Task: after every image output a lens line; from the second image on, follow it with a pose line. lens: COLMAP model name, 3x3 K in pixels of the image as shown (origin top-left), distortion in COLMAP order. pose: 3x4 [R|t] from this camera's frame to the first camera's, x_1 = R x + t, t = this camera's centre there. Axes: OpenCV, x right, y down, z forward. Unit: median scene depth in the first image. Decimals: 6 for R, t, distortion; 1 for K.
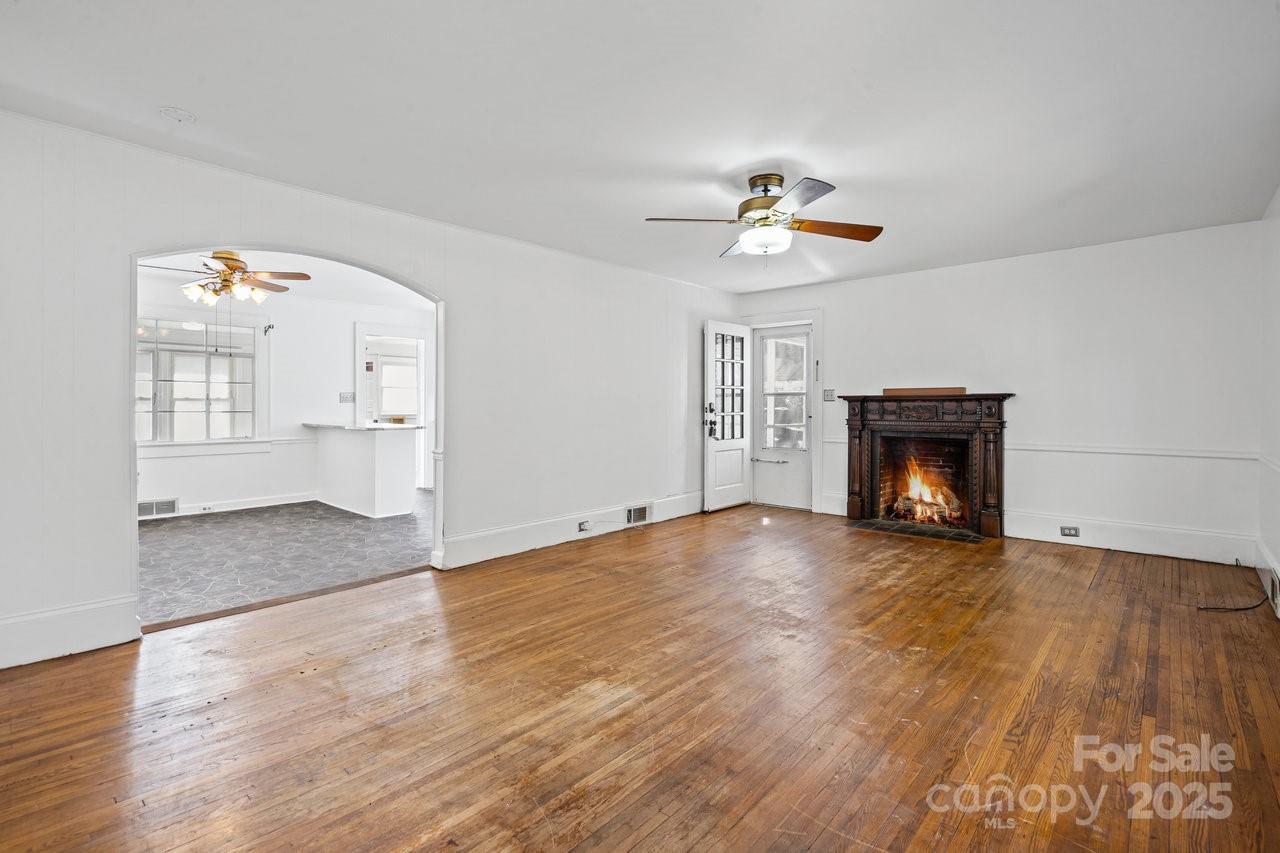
lens RADIAL K [[610.5, 0, 640.6], [0, 610.5, 418.4], [0, 0, 1]] dist [0.001502, 0.001394]
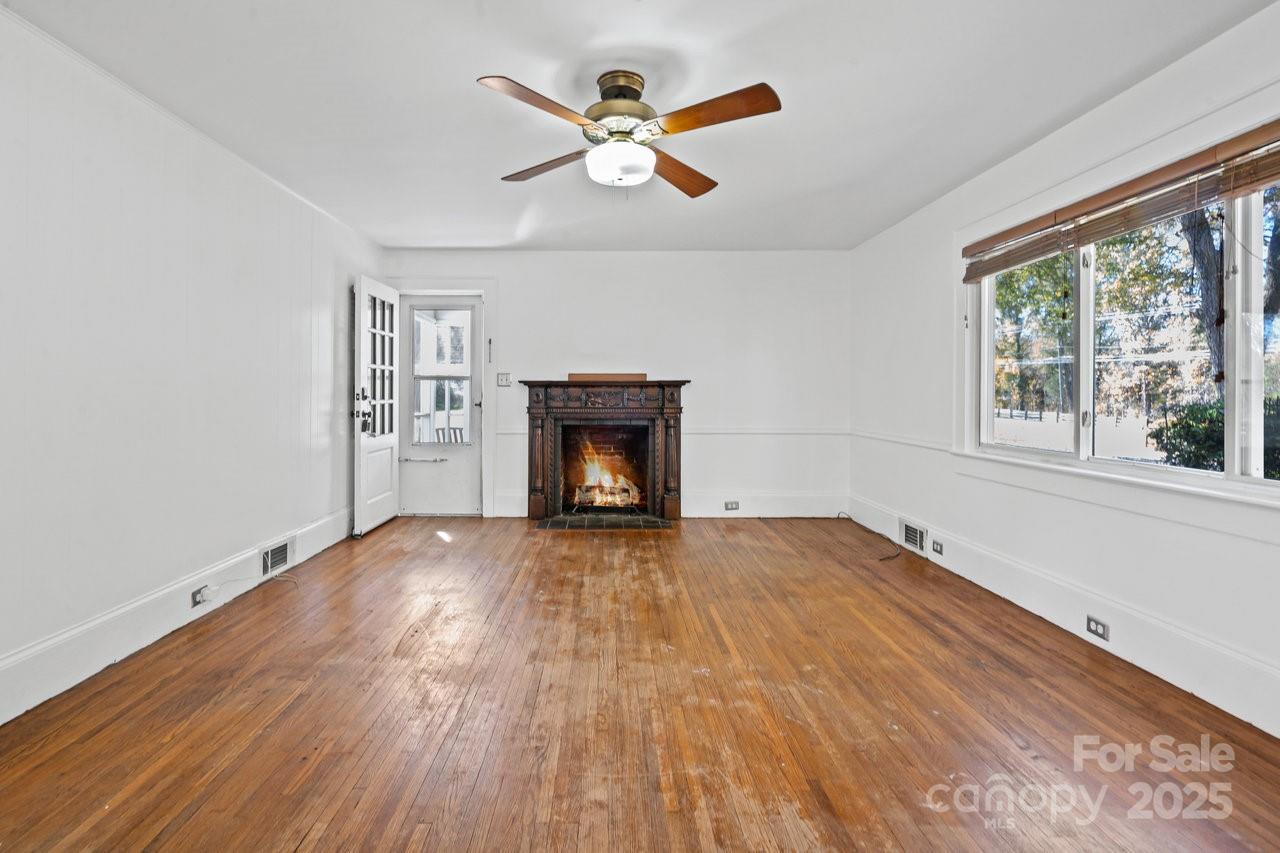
lens RADIAL K [[610.5, 0, 601.7], [0, 610.5, 399.6], [0, 0, 1]] dist [0.001502, 0.001394]
pose [[0.744223, -0.004028, 0.667919, -0.183015], [0.012251, 0.999896, -0.007621, -0.001423], [-0.667819, 0.013855, 0.744195, 0.285909]]
